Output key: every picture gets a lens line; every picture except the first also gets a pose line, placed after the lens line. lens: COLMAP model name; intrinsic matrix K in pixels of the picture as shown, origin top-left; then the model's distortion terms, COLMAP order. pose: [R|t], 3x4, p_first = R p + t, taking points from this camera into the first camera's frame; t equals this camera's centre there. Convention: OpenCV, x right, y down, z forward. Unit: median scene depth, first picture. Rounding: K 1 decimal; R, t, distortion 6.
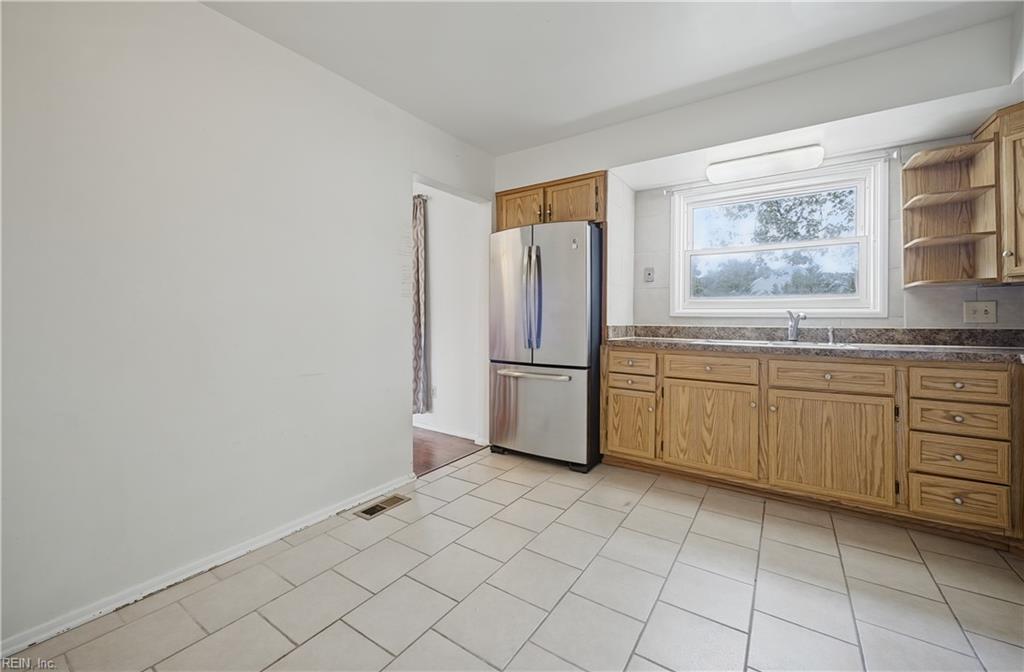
lens RADIAL K [[401.8, 0, 528.4], [0, 401.8, 315.0], [0, 0, 1]] dist [-0.002016, -0.000376]
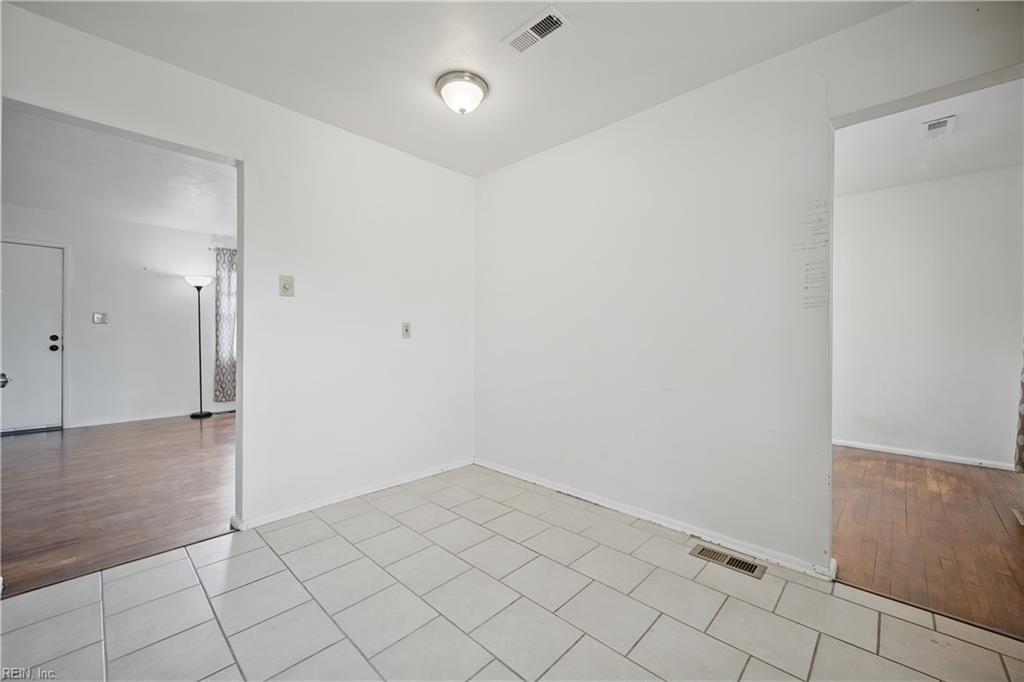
lens RADIAL K [[401.8, 0, 511.9], [0, 401.8, 338.9], [0, 0, 1]] dist [-0.002016, -0.000376]
pose [[-0.183981, 0.002426, -0.982927, 0.602461], [0.004701, 0.999988, 0.001589, -0.006731], [0.982919, -0.004329, -0.183990, 0.735928]]
